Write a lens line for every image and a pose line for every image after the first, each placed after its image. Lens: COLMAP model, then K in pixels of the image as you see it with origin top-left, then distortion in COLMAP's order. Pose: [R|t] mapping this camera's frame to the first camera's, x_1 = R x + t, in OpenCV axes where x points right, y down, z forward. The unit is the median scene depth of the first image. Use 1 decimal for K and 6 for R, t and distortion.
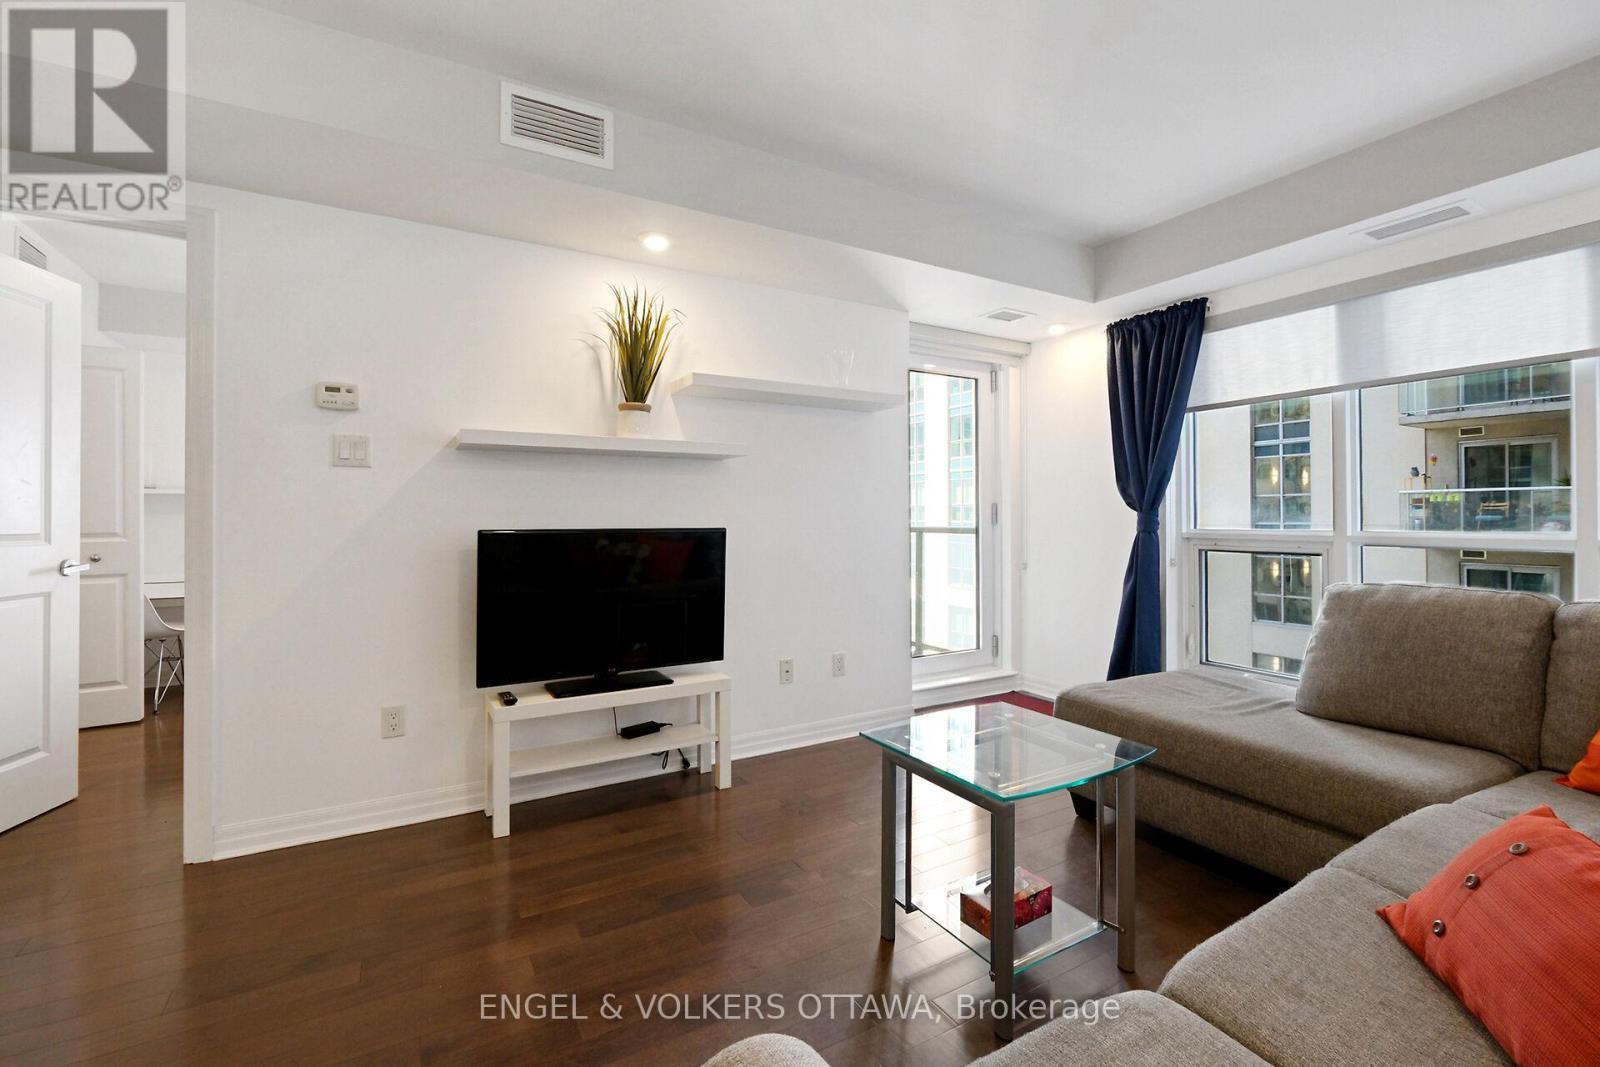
lens RADIAL K [[697.4, 0, 797.2], [0, 697.4, 516.1], [0, 0, 1]] dist [-0.004837, -0.000420]
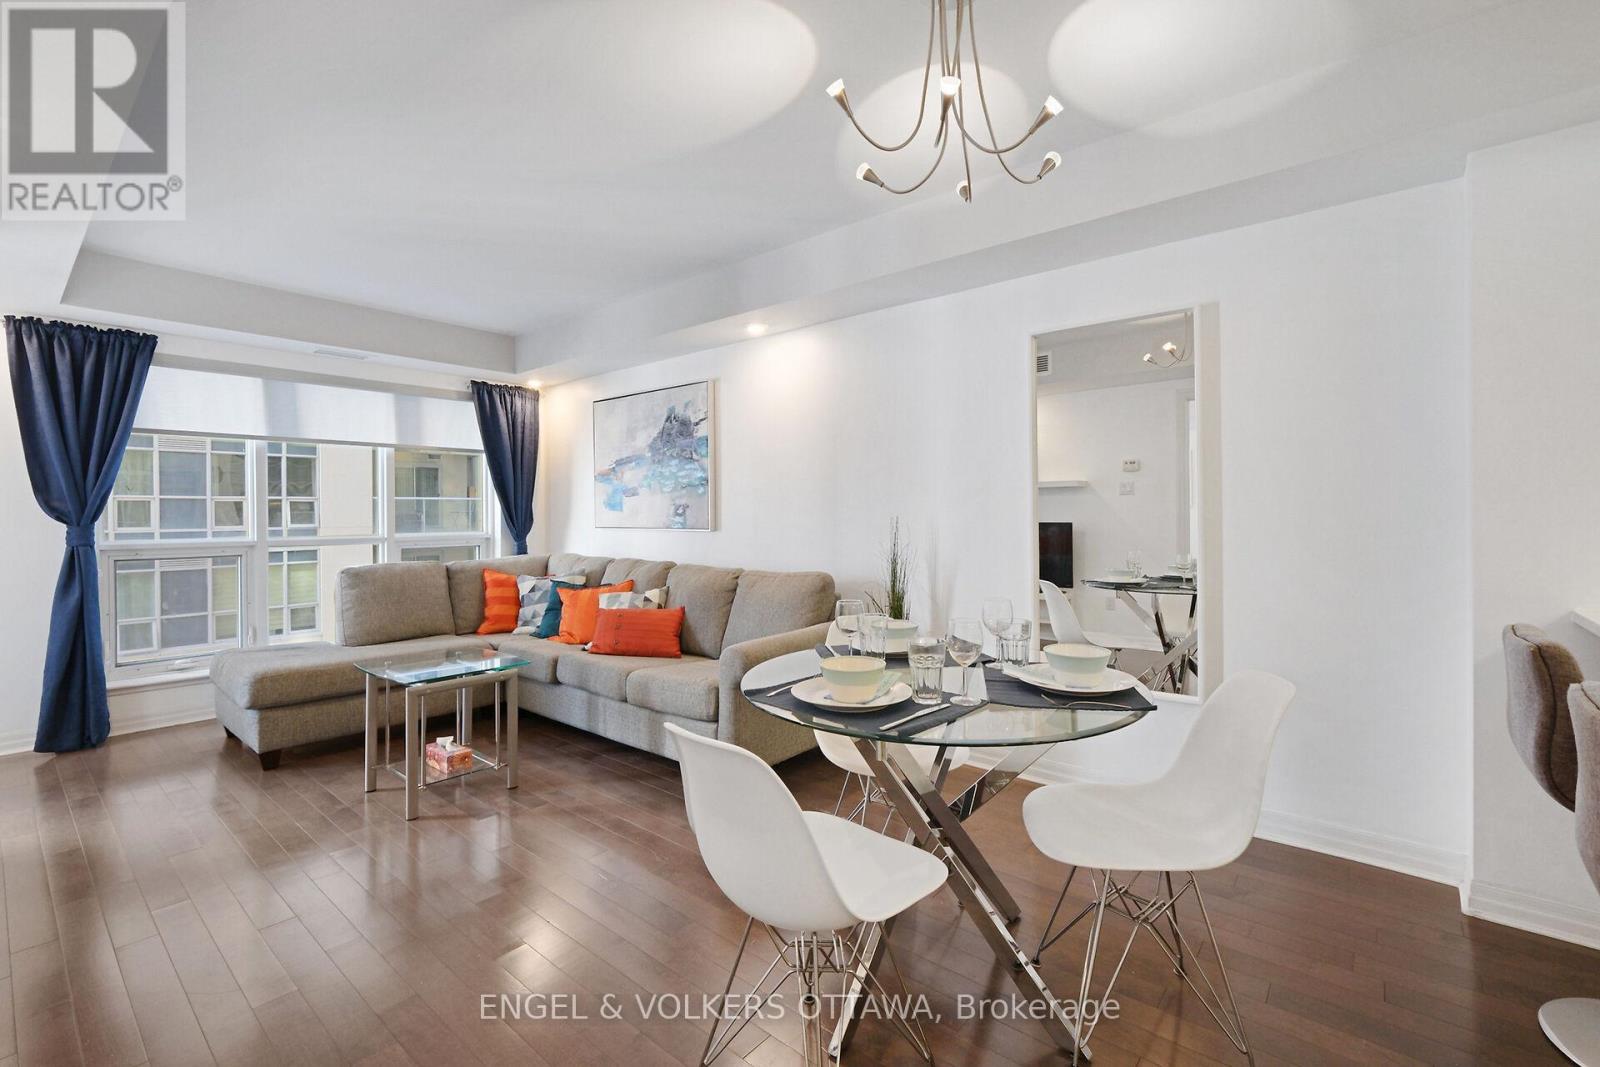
lens RADIAL K [[697.4, 0, 801.3], [0, 697.4, 513.5], [0, 0, 1]] dist [-0.004837, -0.000420]
pose [[-0.338015, 0.006793, 0.941116, -0.950408], [0.006521, 0.999967, -0.004875, -0.013732], [-0.941118, 0.004489, -0.338048, 0.452538]]
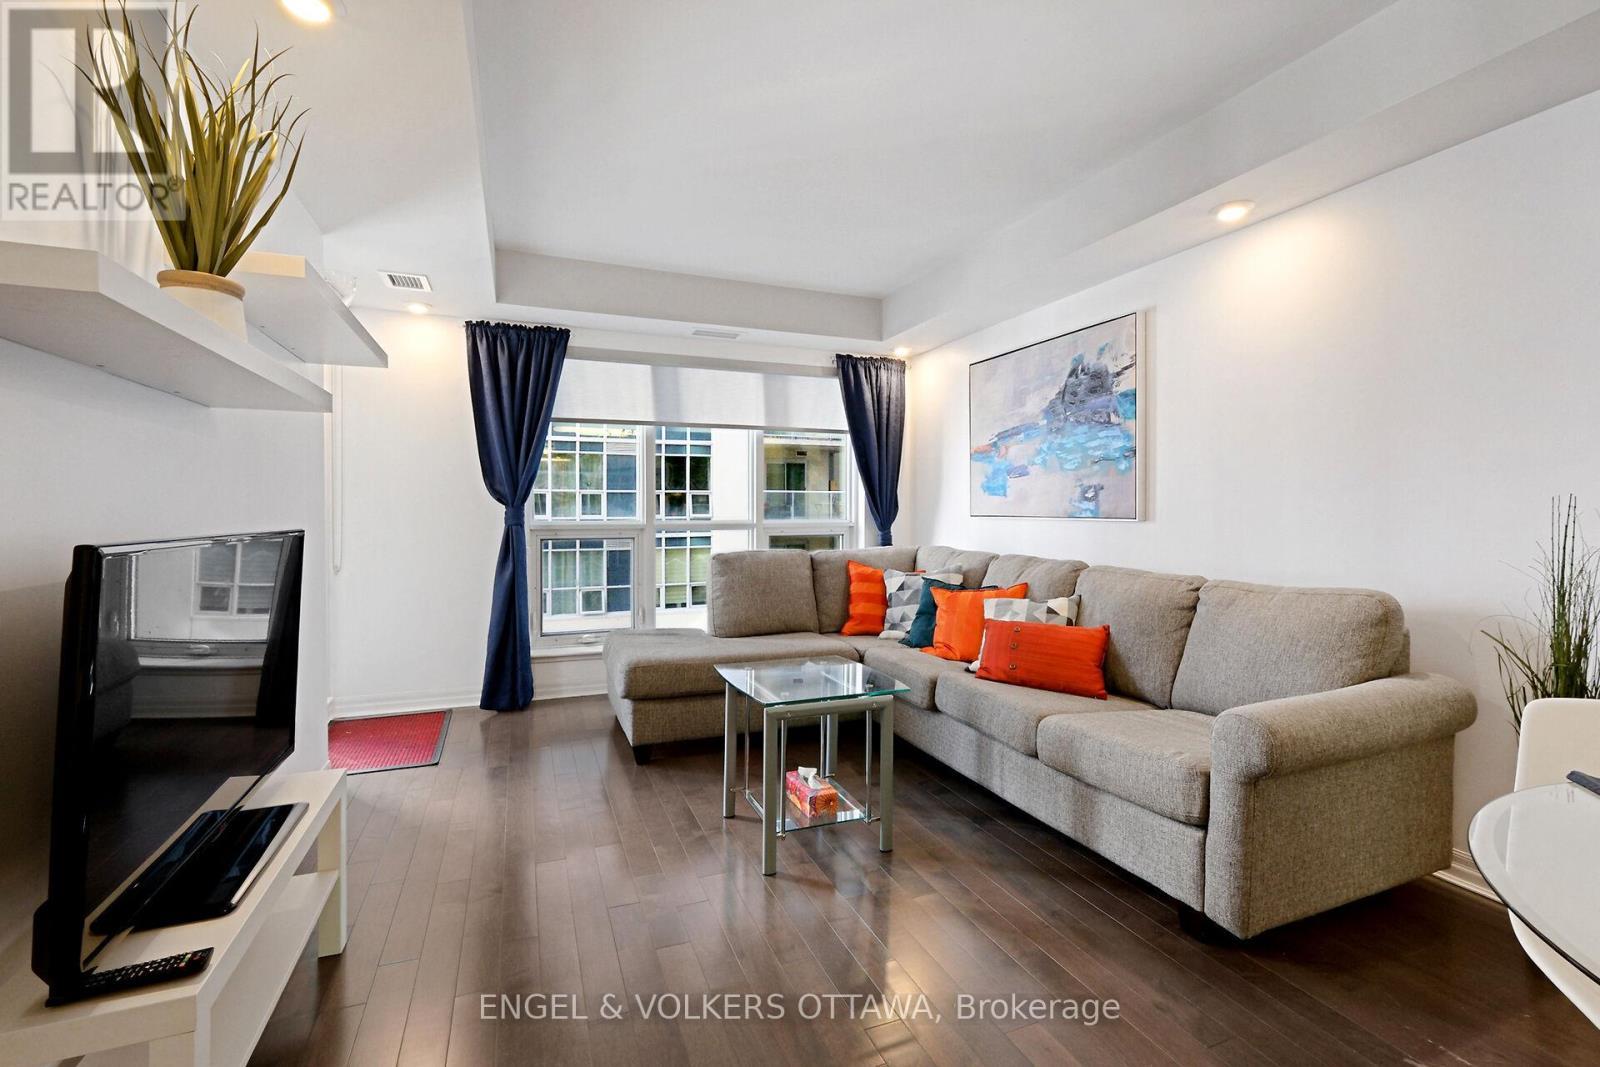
lens RADIAL K [[697.4, 0, 792.3], [0, 697.4, 515.0], [0, 0, 1]] dist [-0.004837, -0.000420]
pose [[0.152834, -0.002953, 0.988247, -0.631708], [-0.003013, 0.999989, 0.003454, 0.003103], [-0.988247, -0.003506, 0.152823, 0.492794]]
